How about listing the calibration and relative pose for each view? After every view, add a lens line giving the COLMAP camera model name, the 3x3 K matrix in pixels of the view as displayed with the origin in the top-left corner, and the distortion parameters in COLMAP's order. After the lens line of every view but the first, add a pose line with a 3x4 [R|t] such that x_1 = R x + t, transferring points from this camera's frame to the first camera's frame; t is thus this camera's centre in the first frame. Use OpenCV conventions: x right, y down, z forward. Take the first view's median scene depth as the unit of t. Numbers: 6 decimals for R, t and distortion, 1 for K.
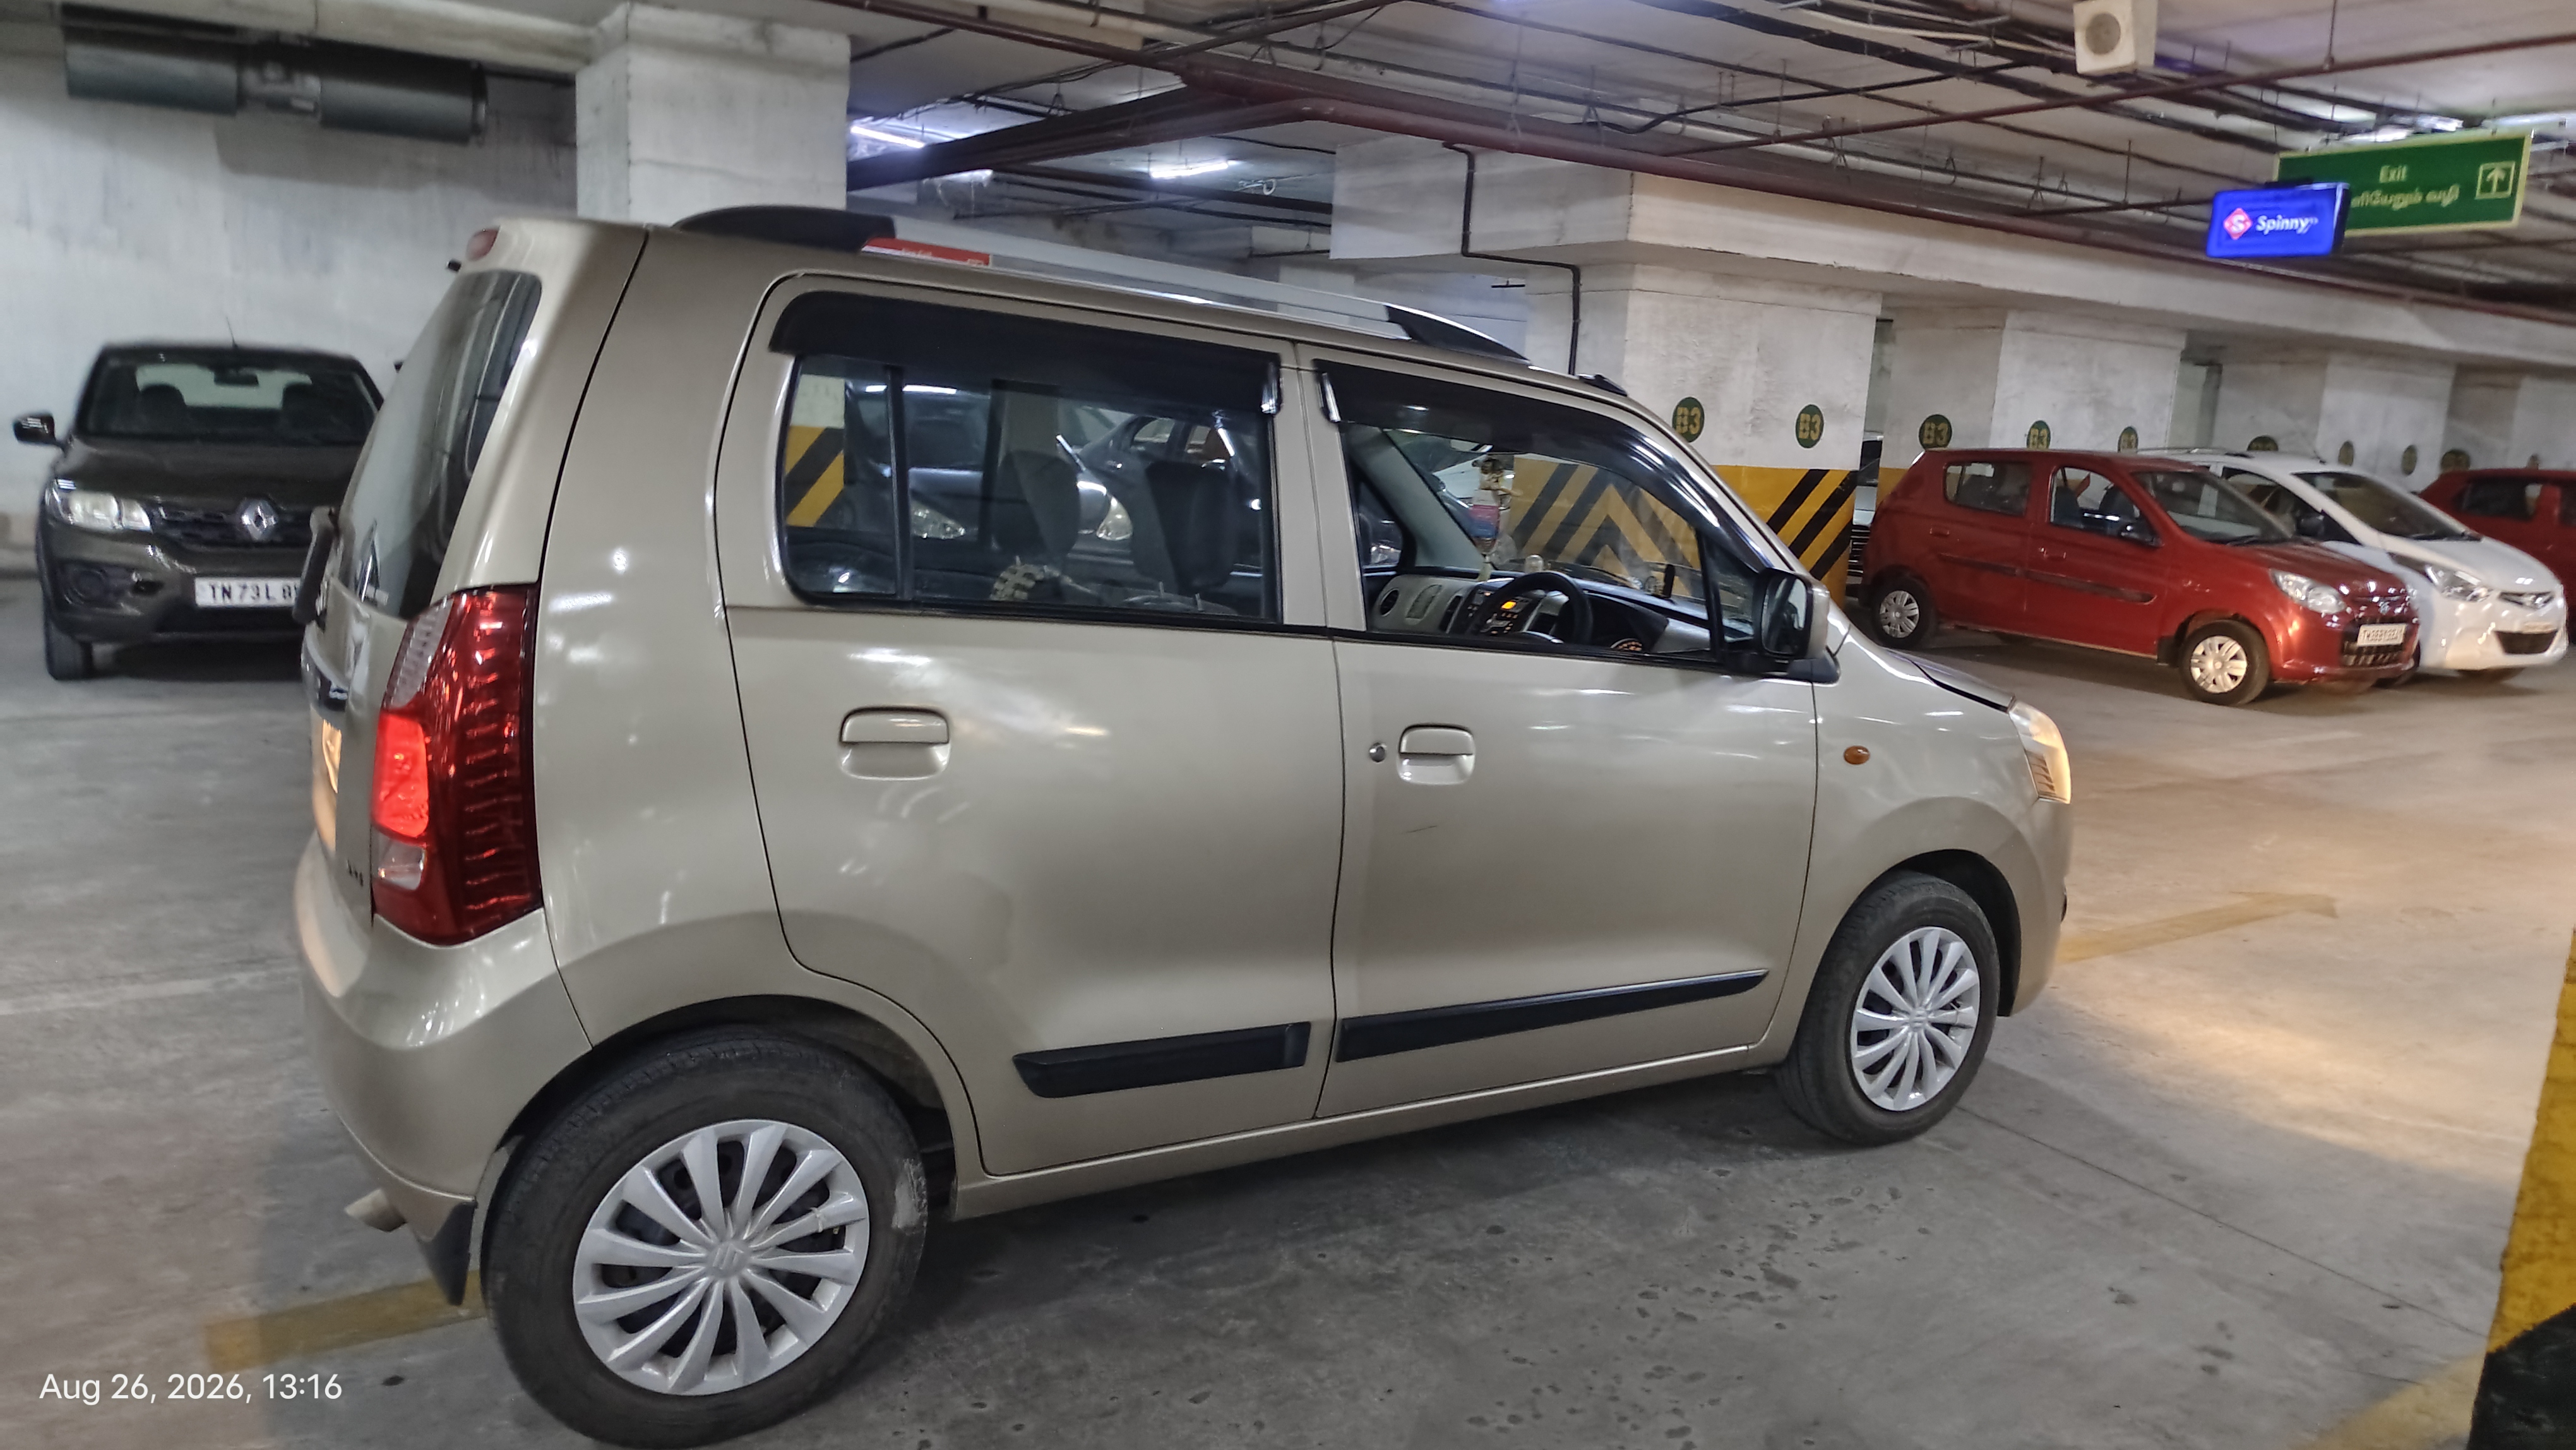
lens RADIAL K [[1768.3, 0, 1346.5], [0, 1768.3, 749.4], [0, 0, 1]] dist [0.041468, -0.041591]
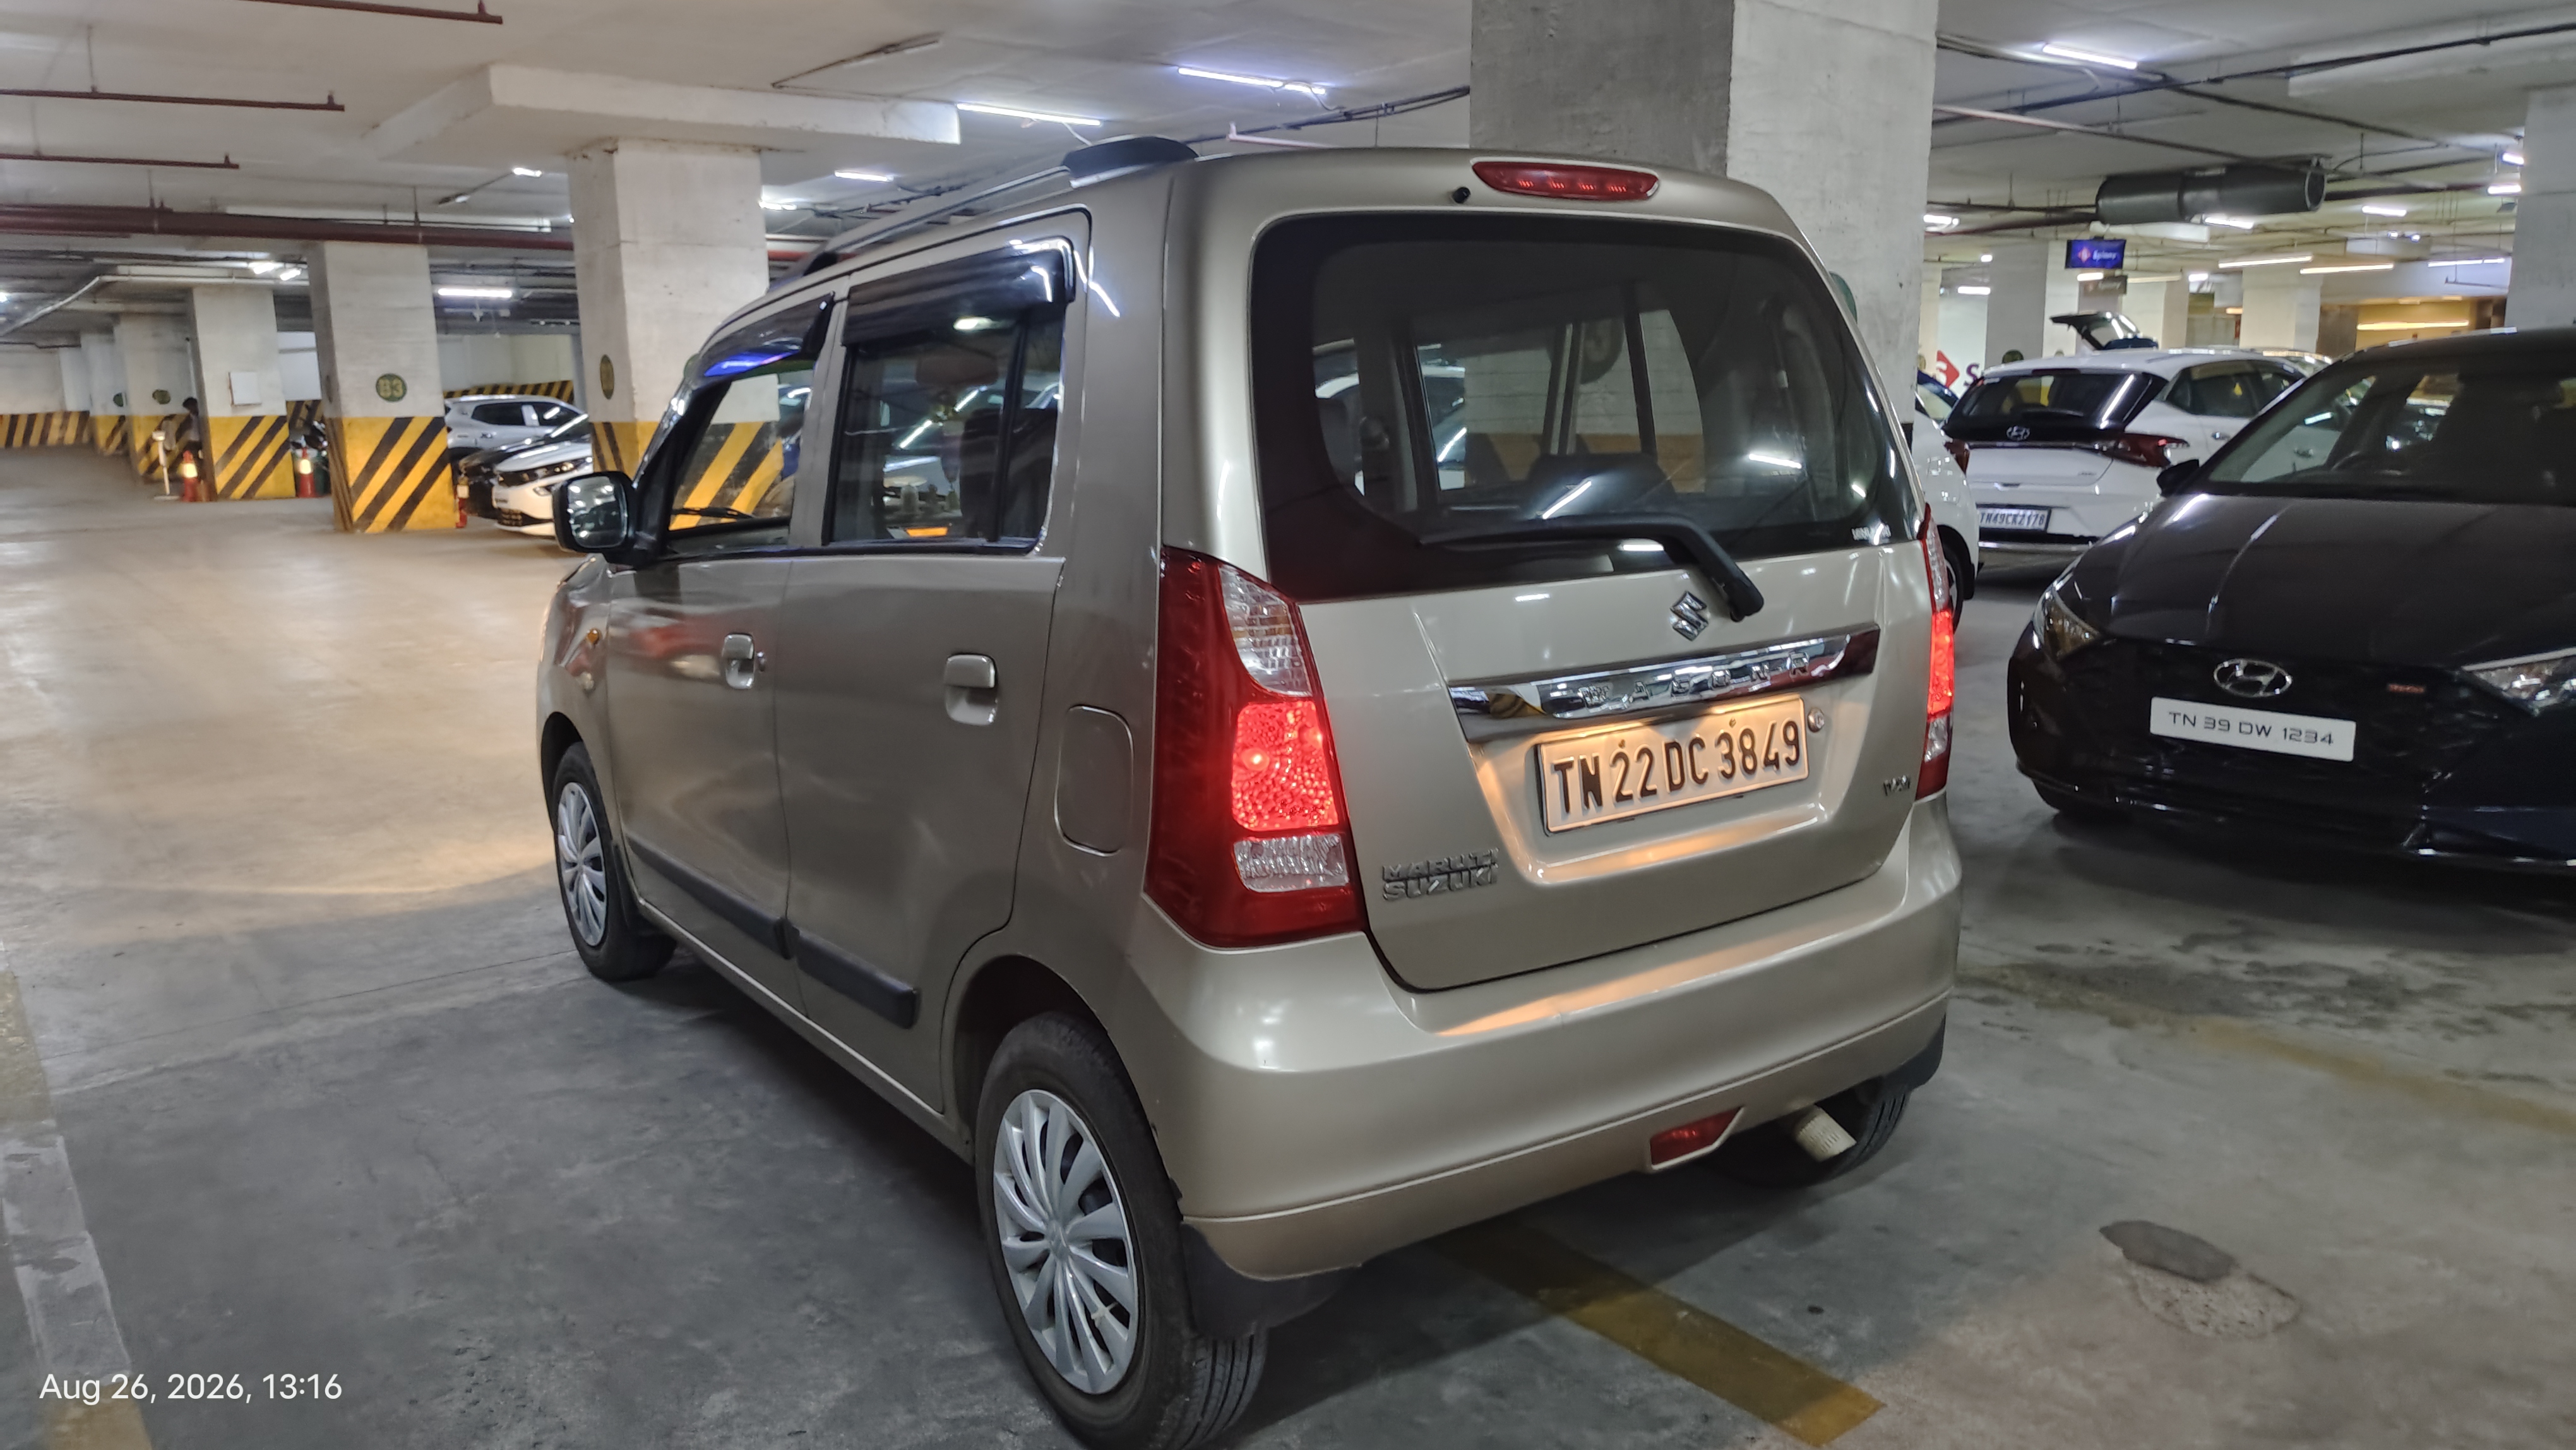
lens RADIAL K [[1768.3, 0, 1284.4], [0, 1768.3, 734.8], [0, 0, 1]] dist [0.041468, -0.041591]
pose [[-0.058331, -0.245602, 0.967614, -0.515508], [0.203487, 0.945990, 0.252380, -0.102069], [-0.977338, 0.211619, -0.005204, 0.444751]]
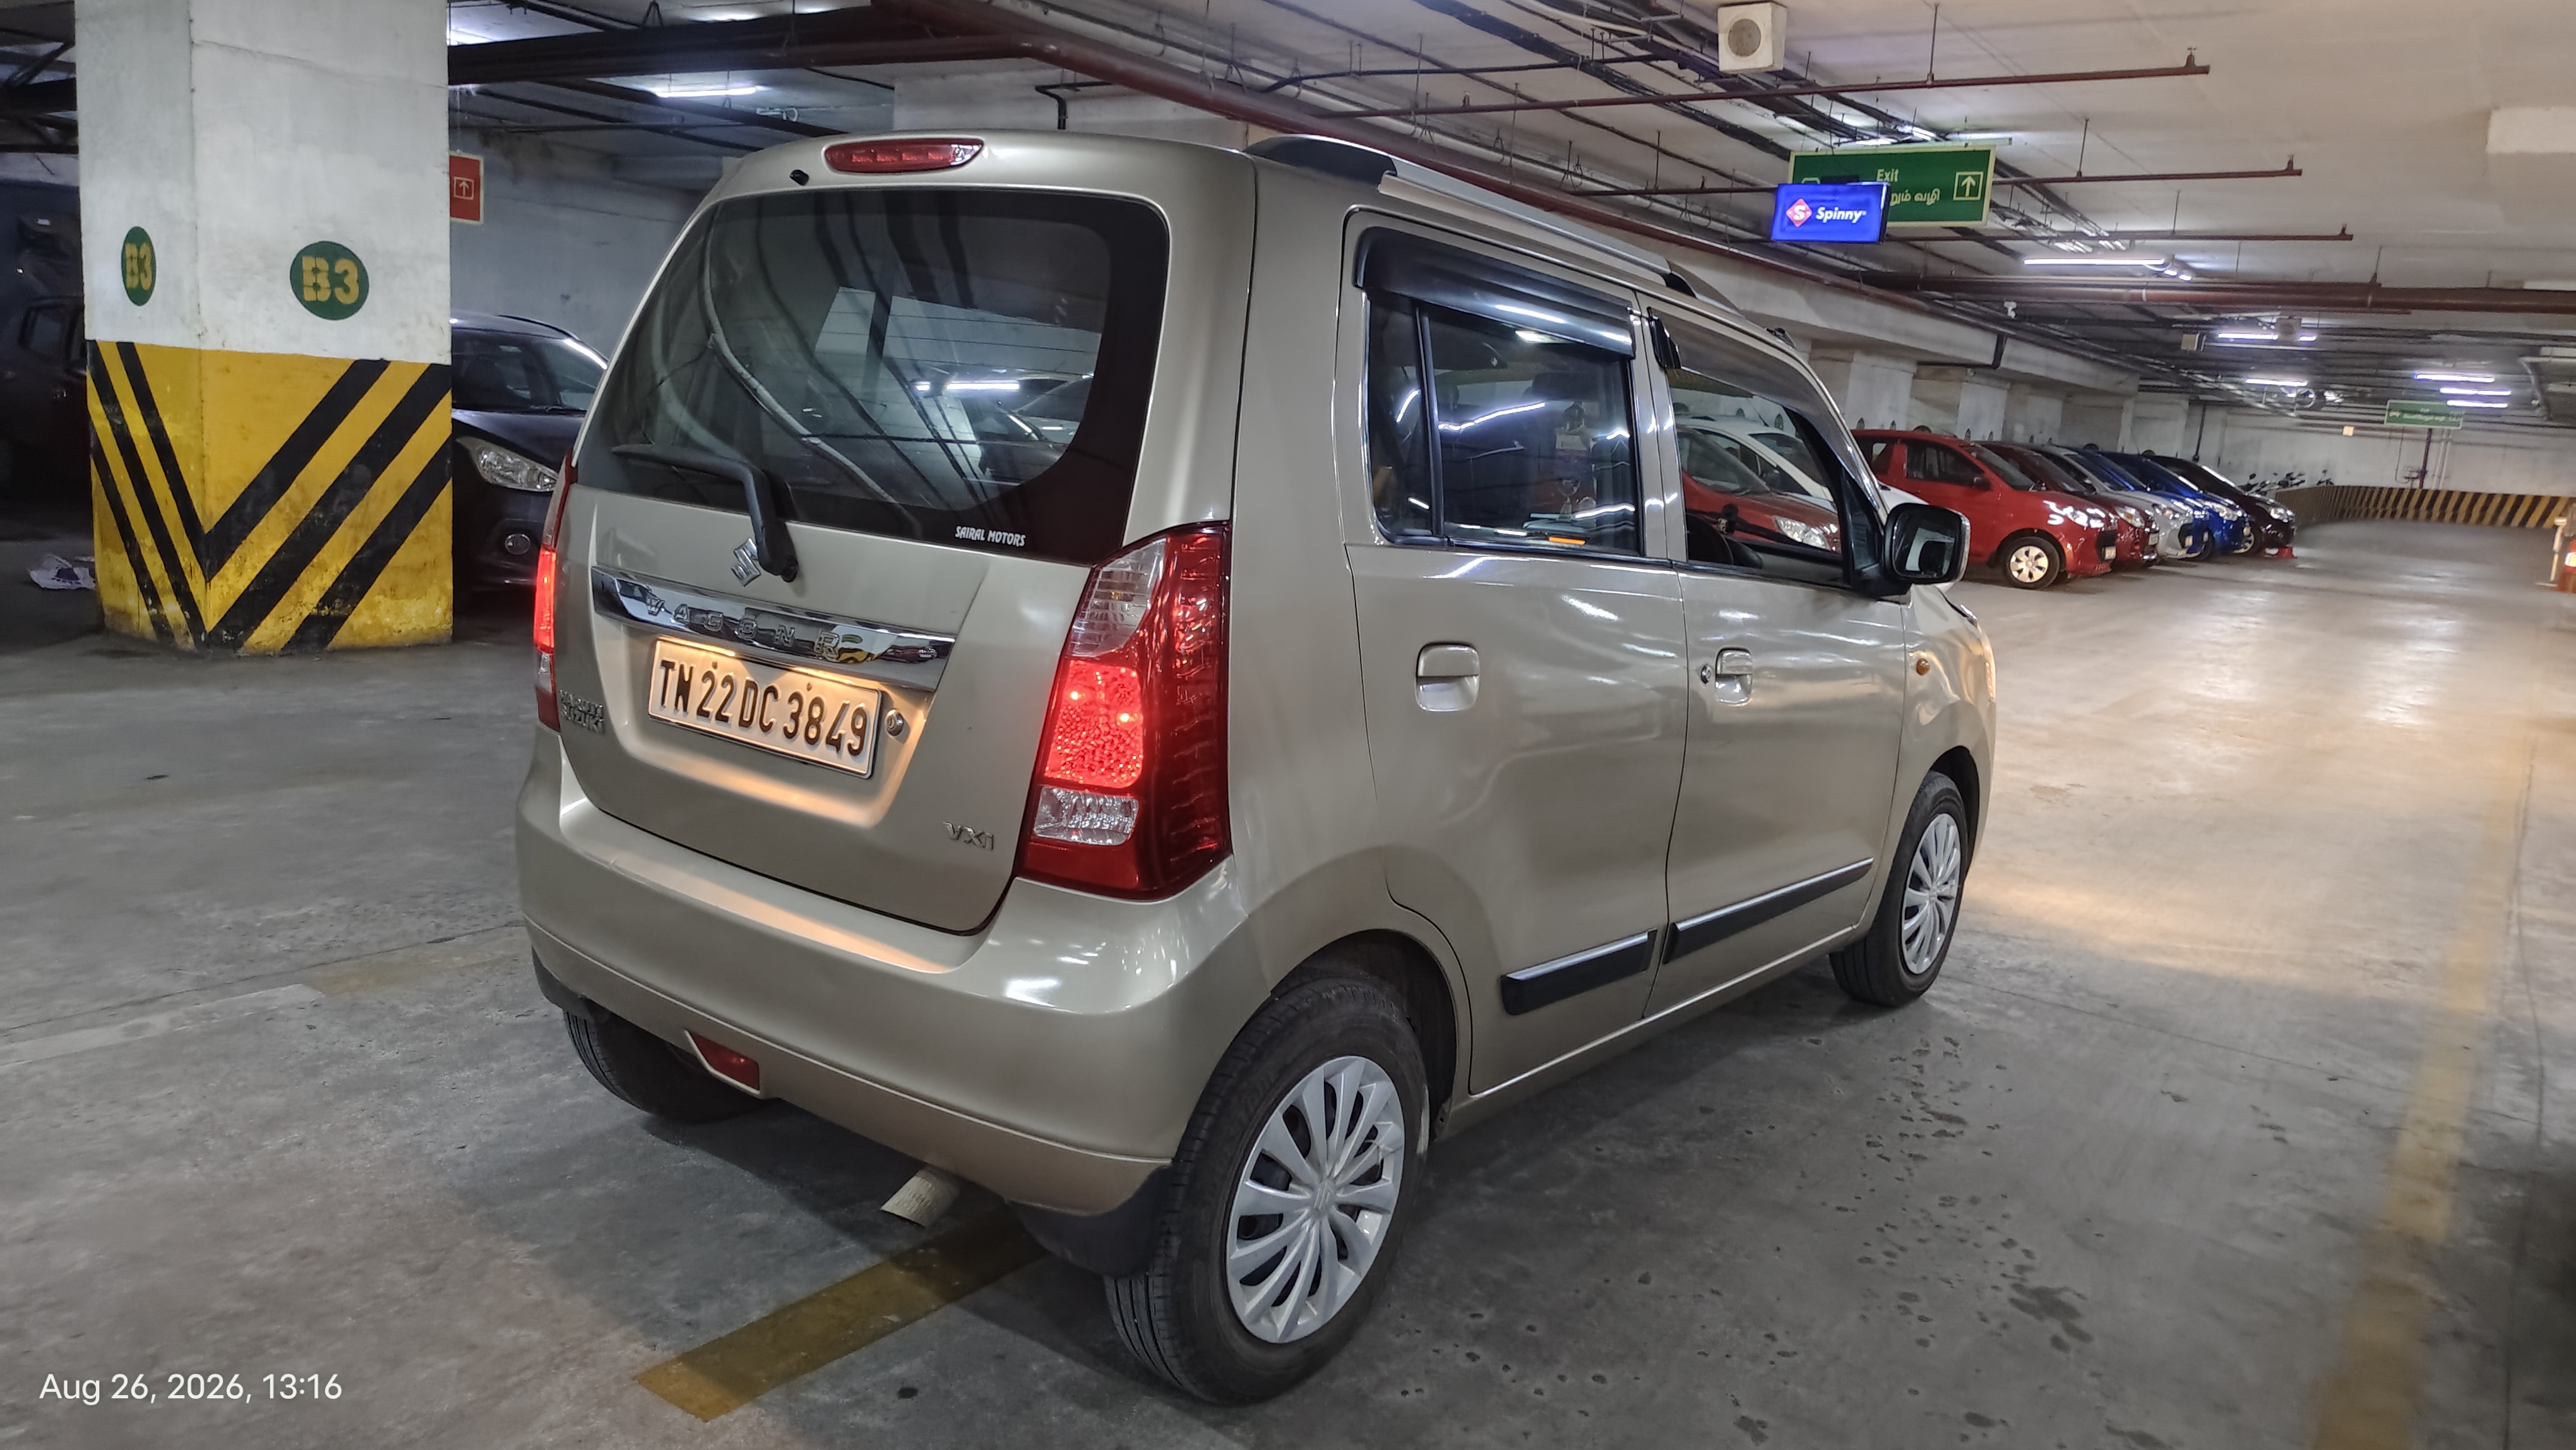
lens RADIAL K [[1768.3, 0, 1325.7], [0, 1768.3, 745.5], [0, 0, 1]] dist [0.041468, -0.041591]
pose [[0.937689, -0.054403, 0.343190, -0.226463], [0.046864, 0.998444, 0.030229, 0.000598], [-0.344300, -0.012262, 0.938780, 0.023093]]
